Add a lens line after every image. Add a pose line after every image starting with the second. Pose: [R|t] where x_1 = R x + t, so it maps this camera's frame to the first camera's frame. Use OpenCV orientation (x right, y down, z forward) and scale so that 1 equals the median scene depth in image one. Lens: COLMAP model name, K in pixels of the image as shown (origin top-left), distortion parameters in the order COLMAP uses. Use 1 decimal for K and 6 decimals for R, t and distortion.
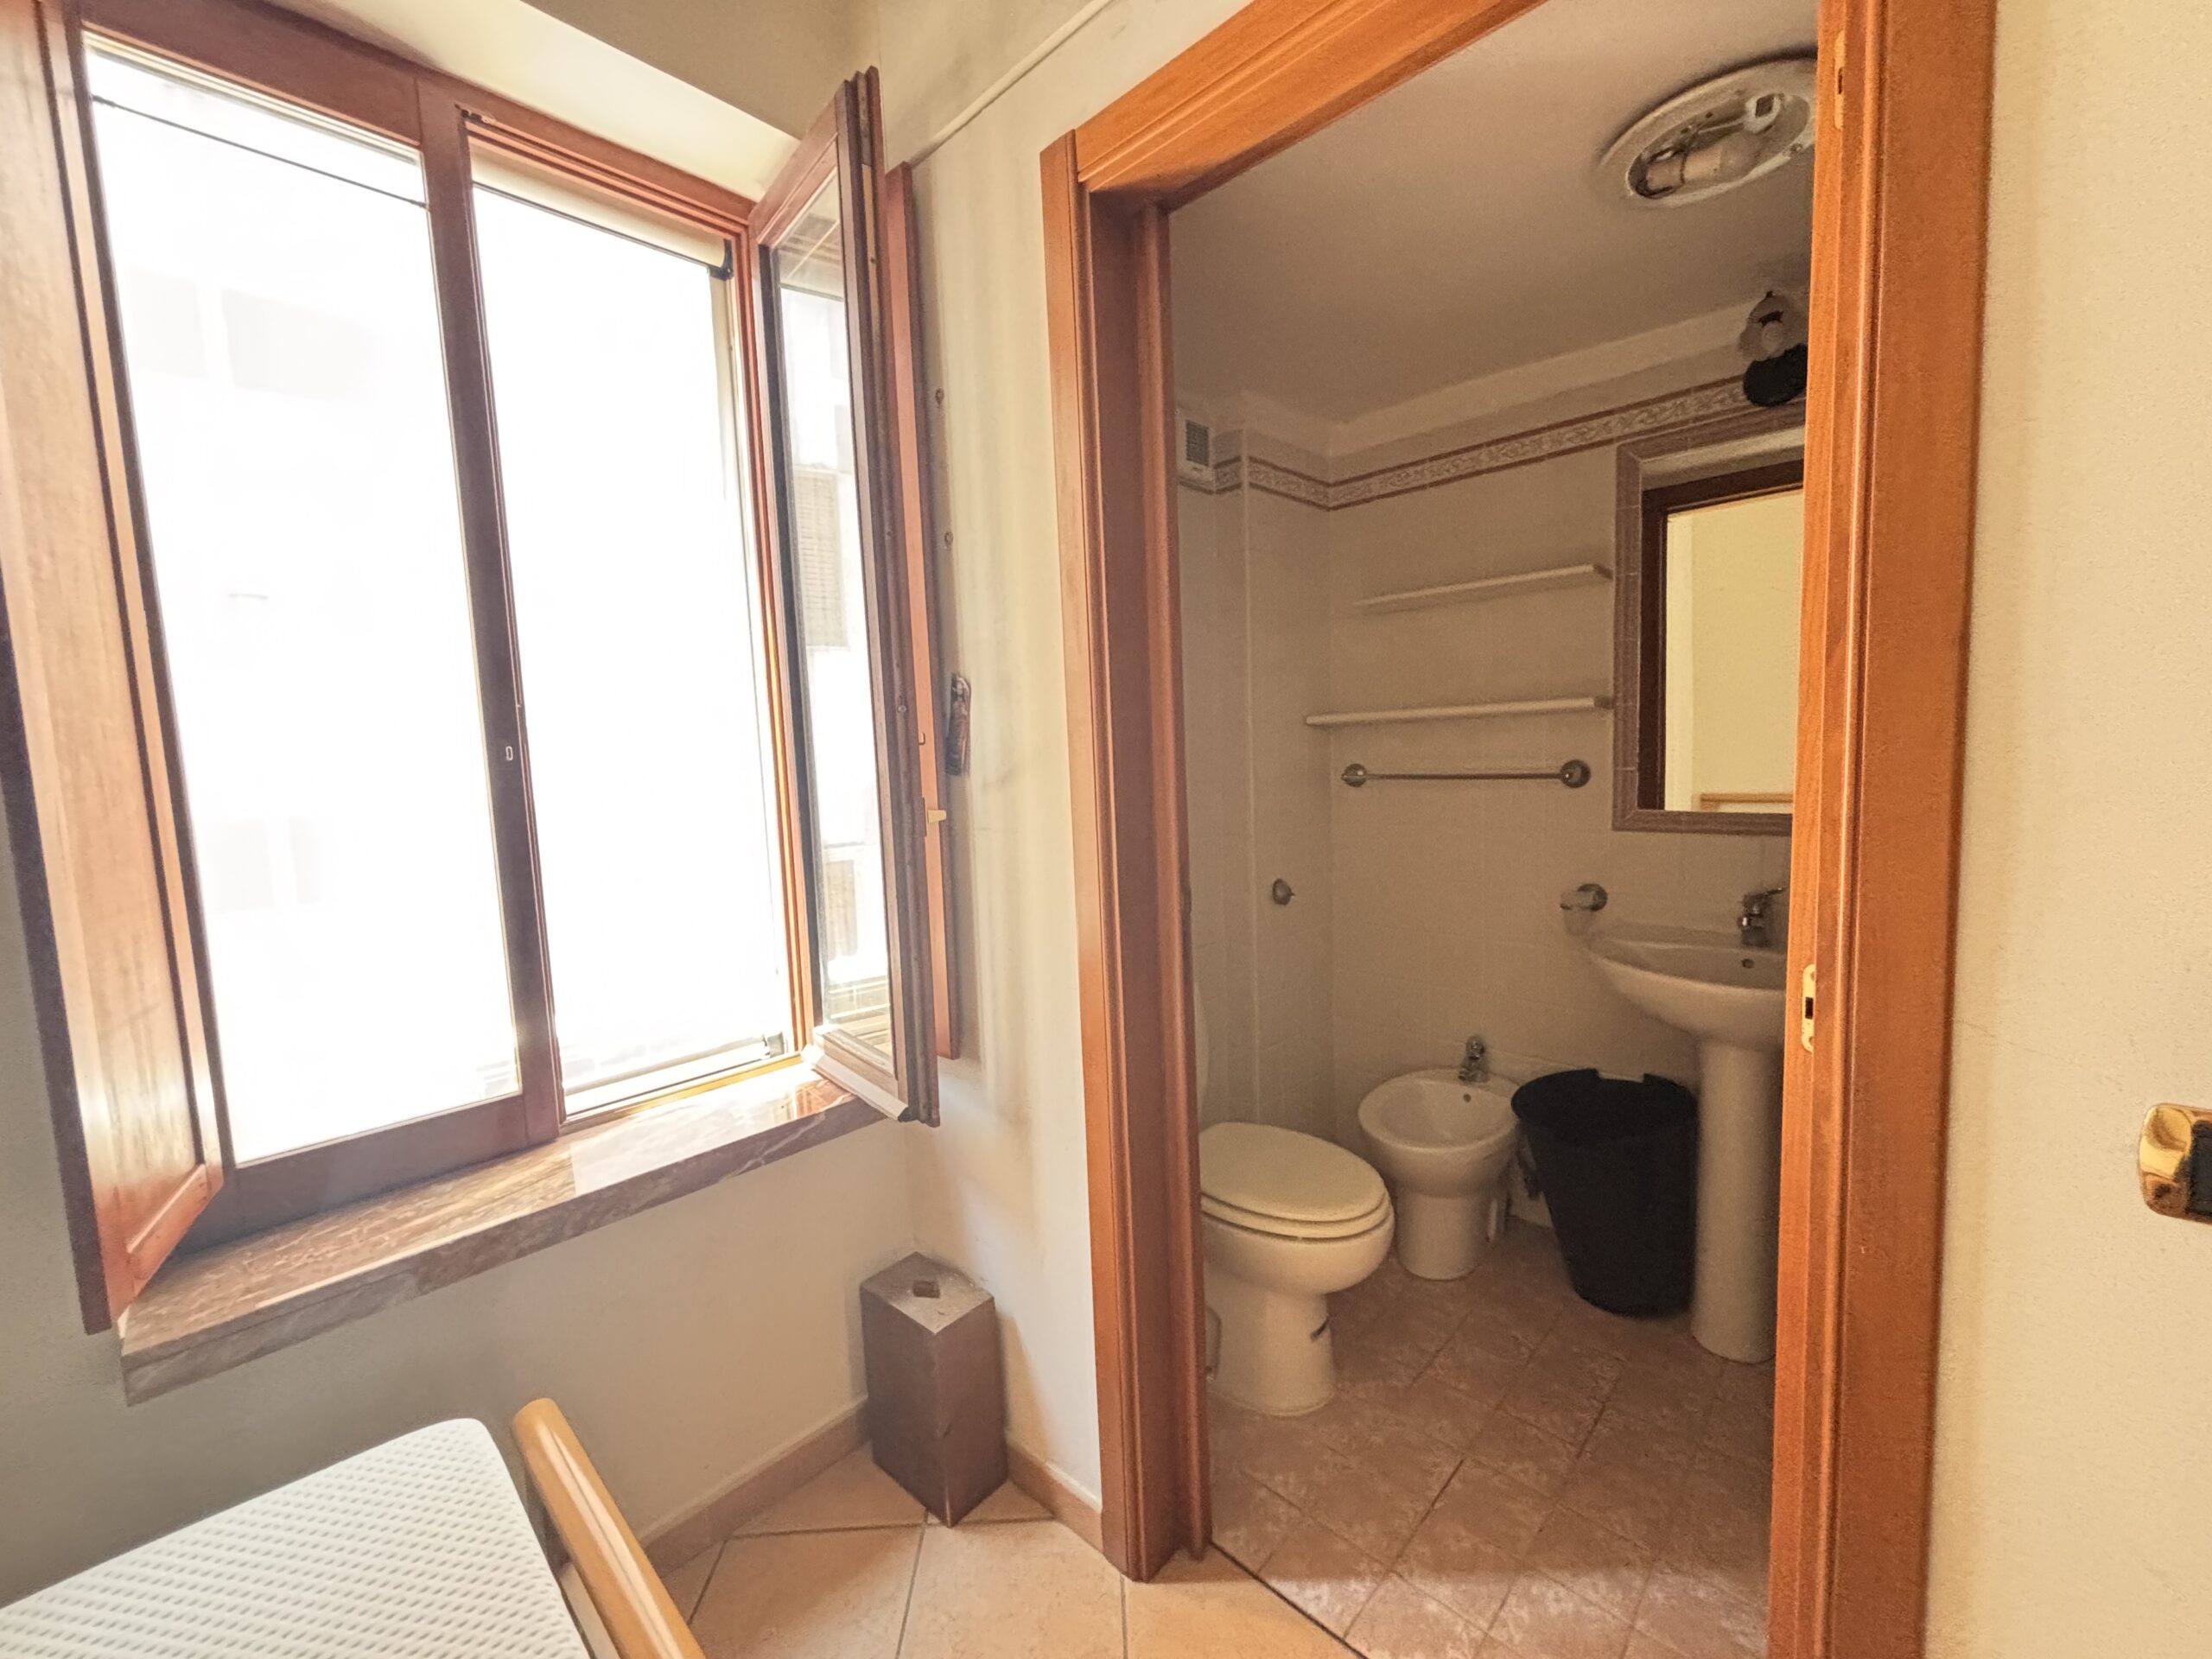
lens RADIAL K [[889.2, 0, 1124.2], [0, 889.2, 824.4], [0, 0, 1]] dist [0.005000, -0.001387]
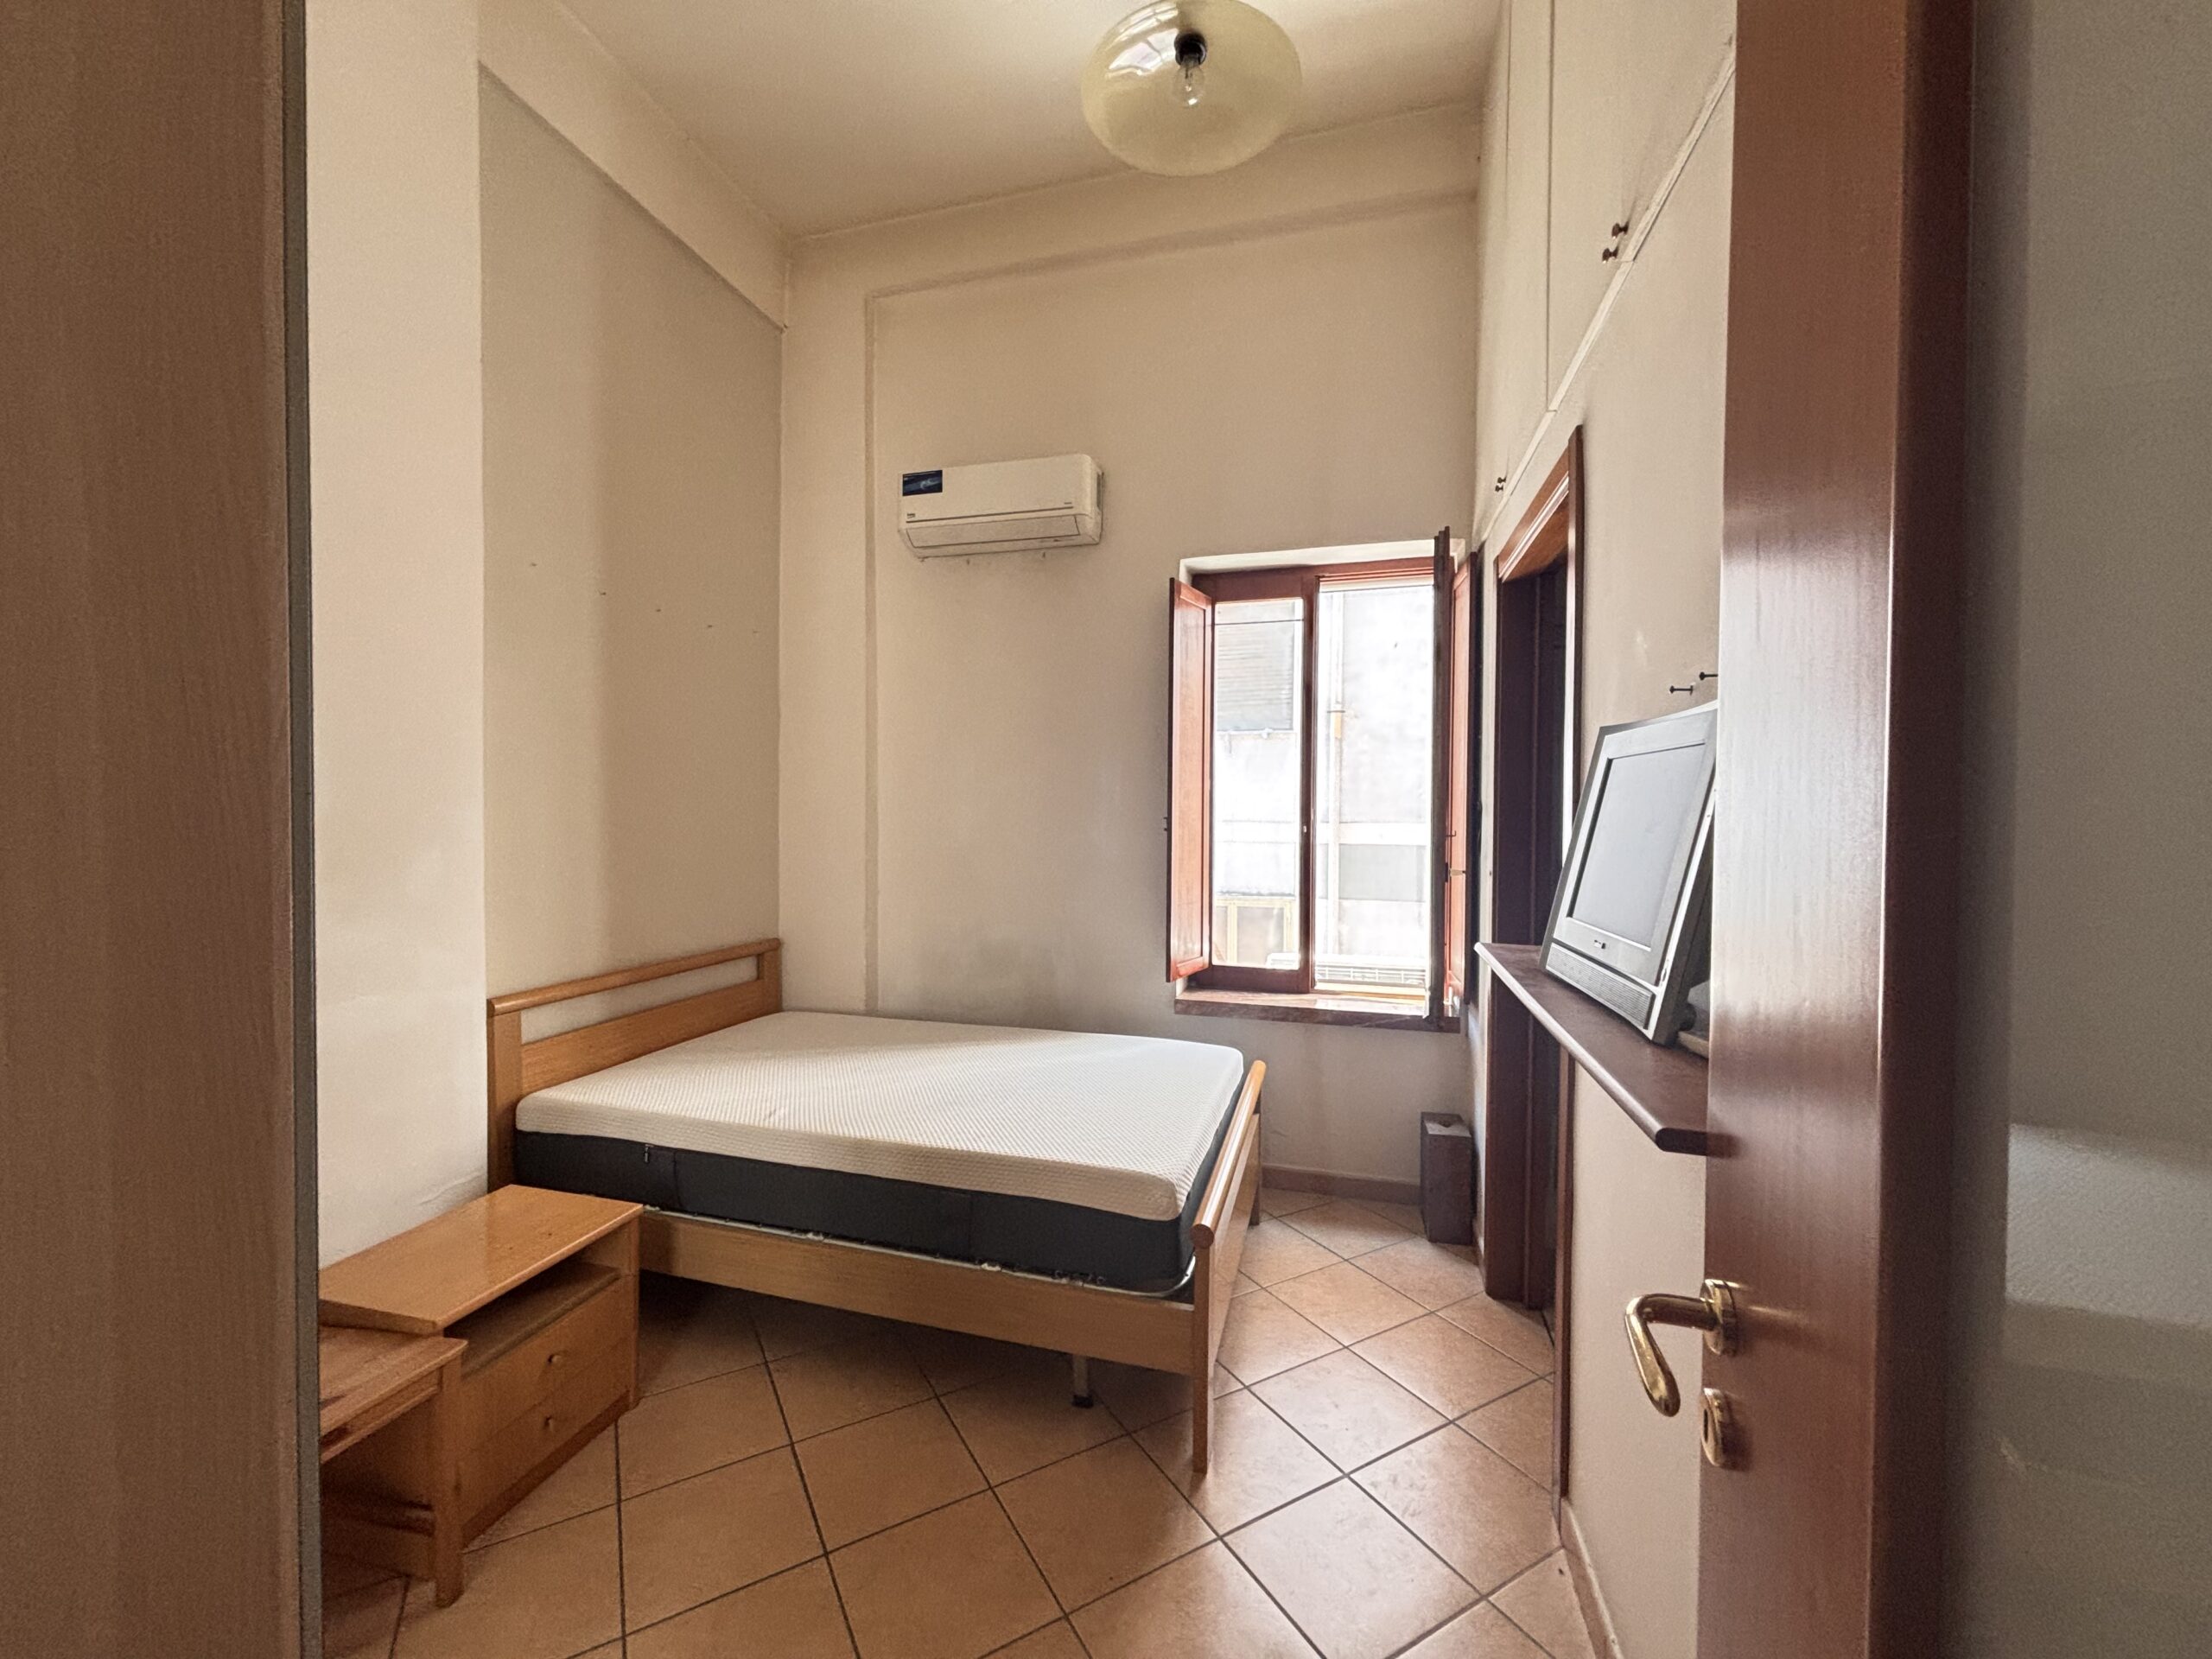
lens RADIAL K [[889.2, 0, 1098.2], [0, 889.2, 828.9], [0, 0, 1]] dist [0.005000, -0.001387]
pose [[0.487741, 0.050237, -0.871542, 1.214974], [-0.110243, 0.993895, -0.004405, -0.009521], [0.866000, 0.098230, 0.490301, -0.721875]]
